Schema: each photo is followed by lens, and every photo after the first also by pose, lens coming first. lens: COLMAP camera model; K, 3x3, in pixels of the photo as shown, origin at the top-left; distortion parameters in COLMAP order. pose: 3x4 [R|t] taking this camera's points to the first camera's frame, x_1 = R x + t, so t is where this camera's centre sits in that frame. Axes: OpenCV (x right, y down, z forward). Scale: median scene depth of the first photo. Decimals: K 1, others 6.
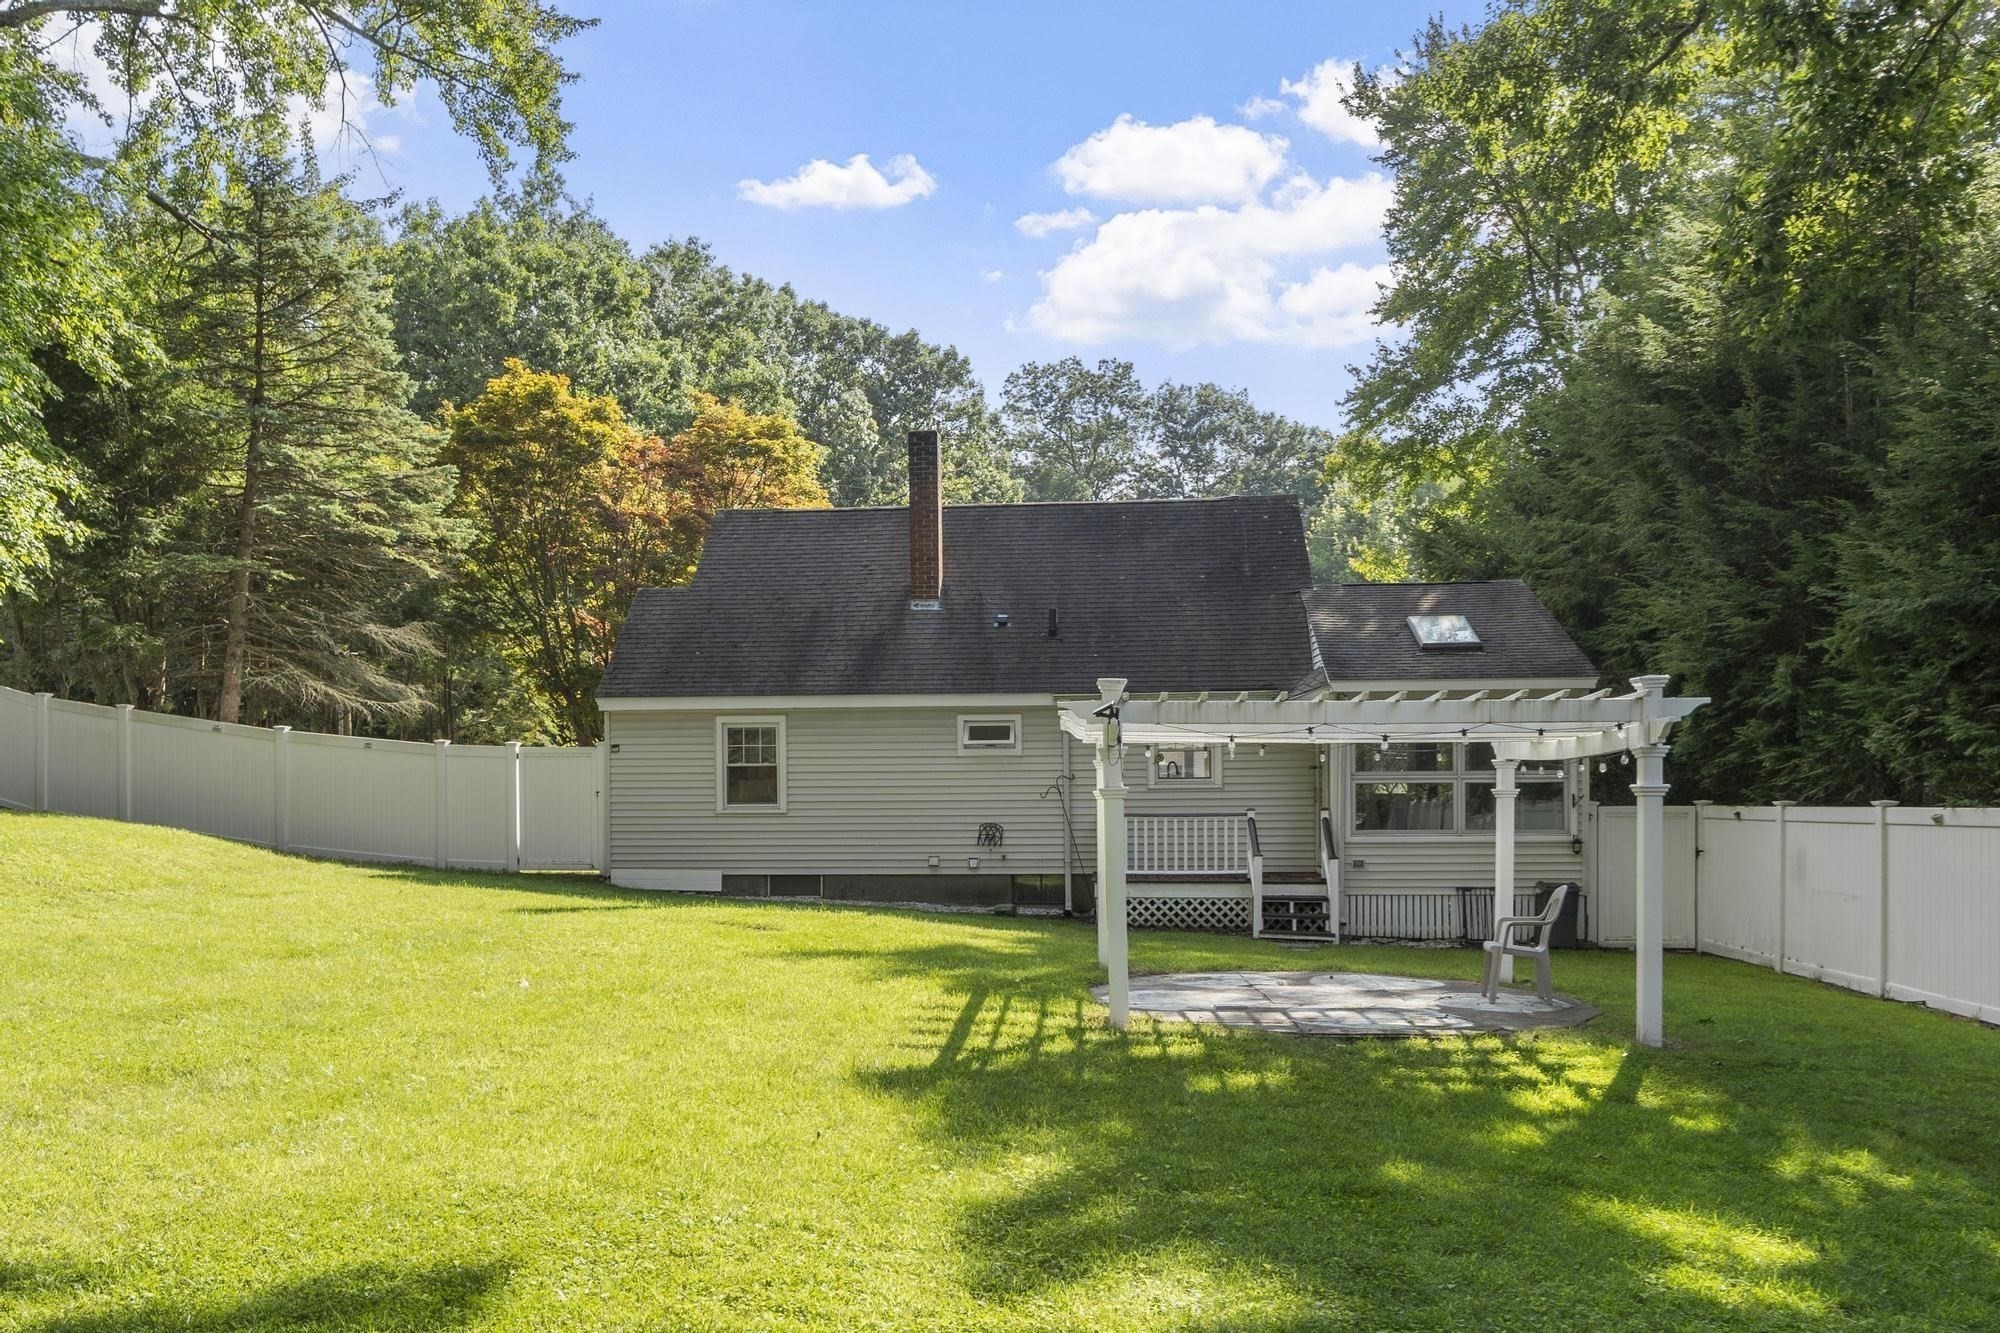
lens RADIAL K [[1595.8, 0, 997.1], [0, 1595.8, 668.4], [0, 0, 1]] dist [0.012093, -0.008102]
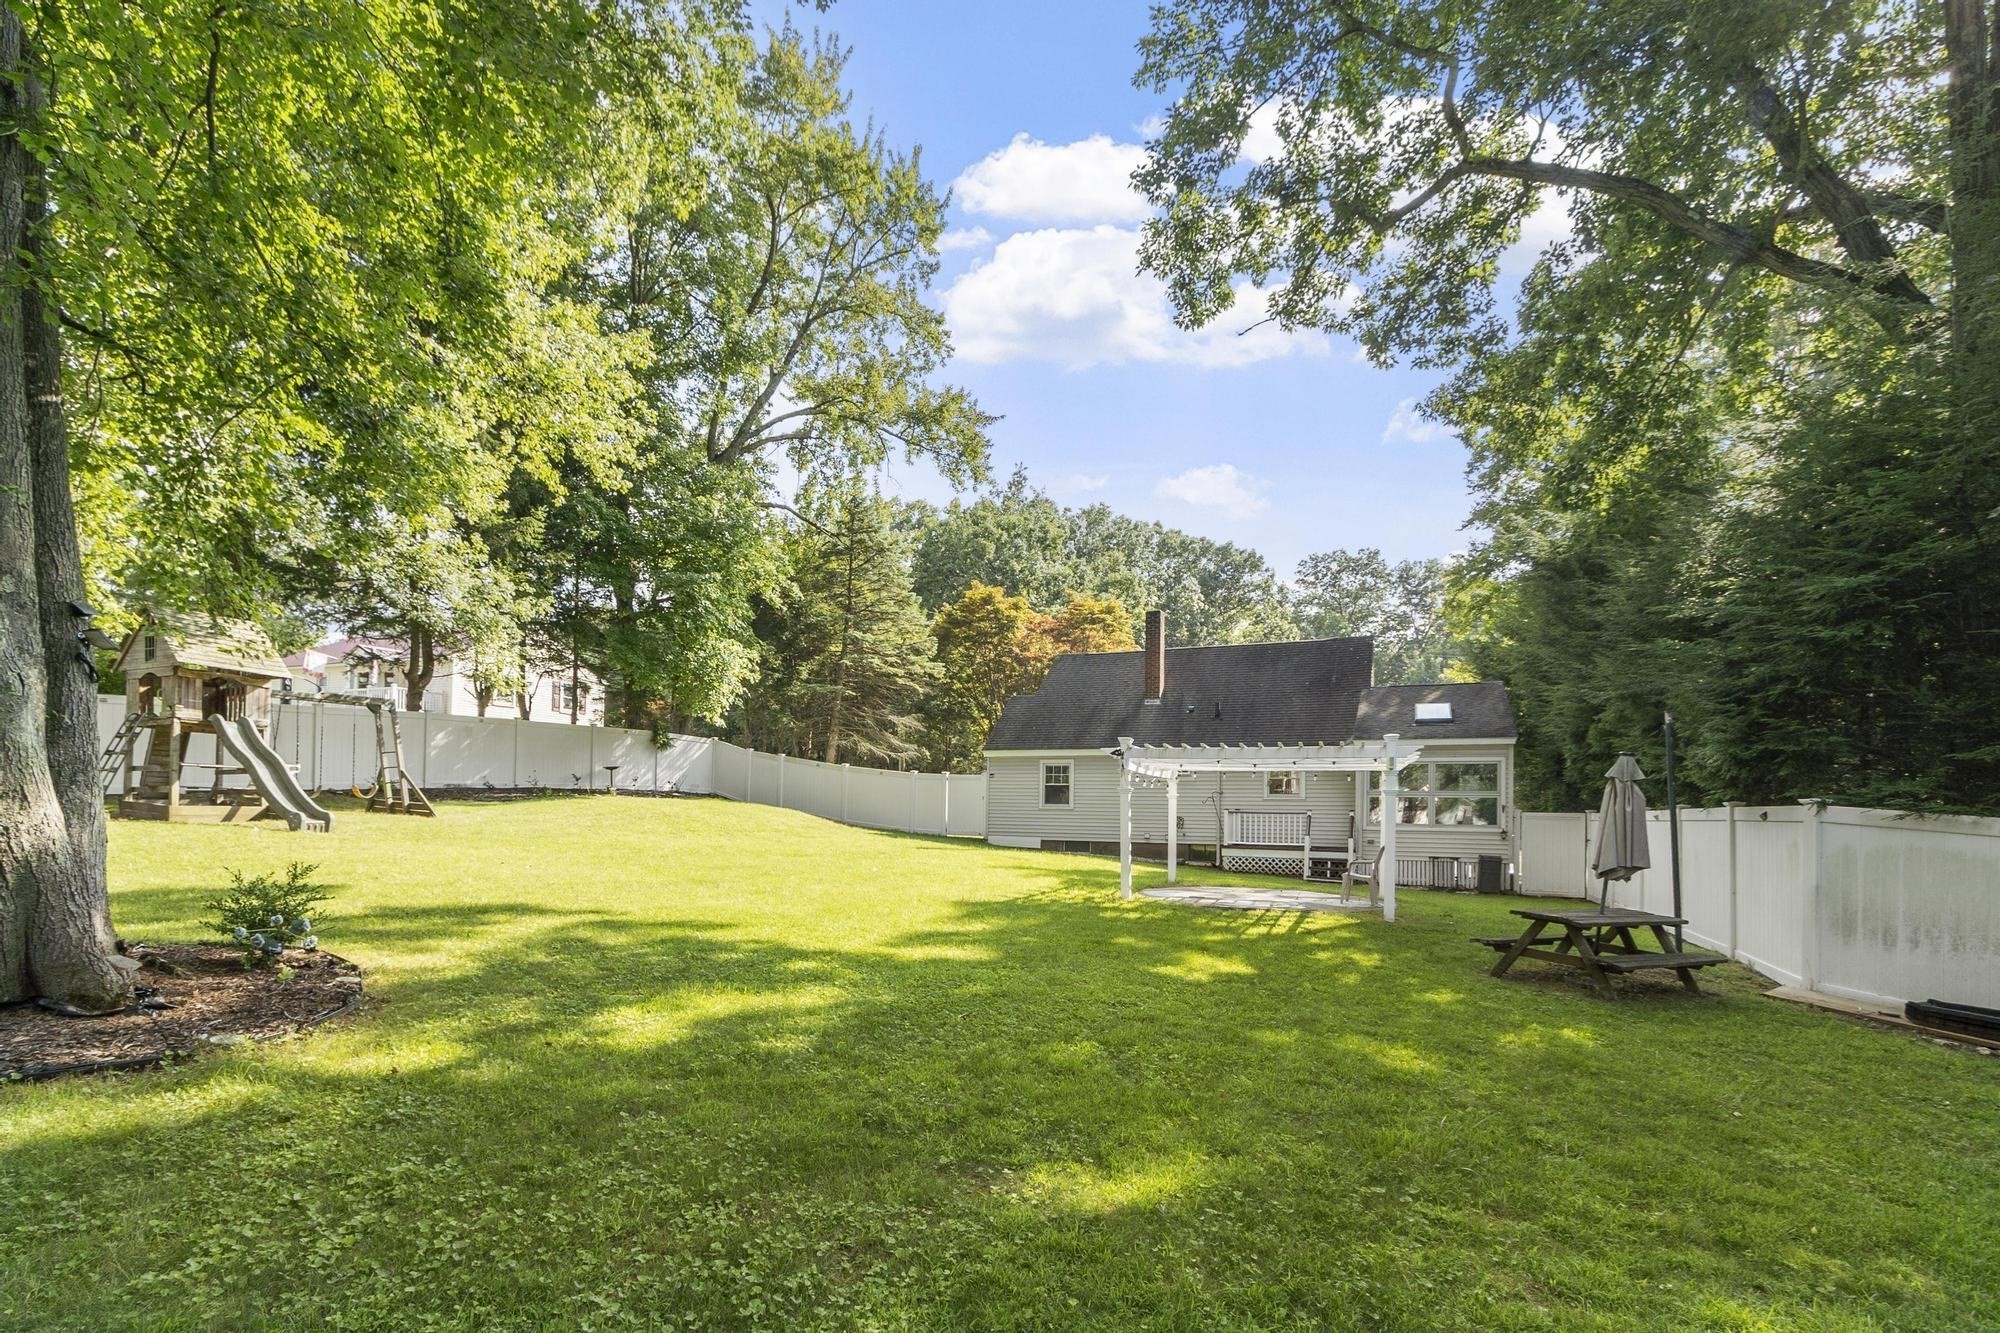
lens RADIAL K [[910.4, 0, 1005.6], [0, 910.4, 670.6], [0, 0, 1]] dist [-0.000574, 0.000000]
pose [[0.952621, -0.027349, -0.302928, 0.094400], [0.005274, 0.997285, -0.073449, 0.001733], [0.304114, 0.068372, 0.950179, -0.073086]]
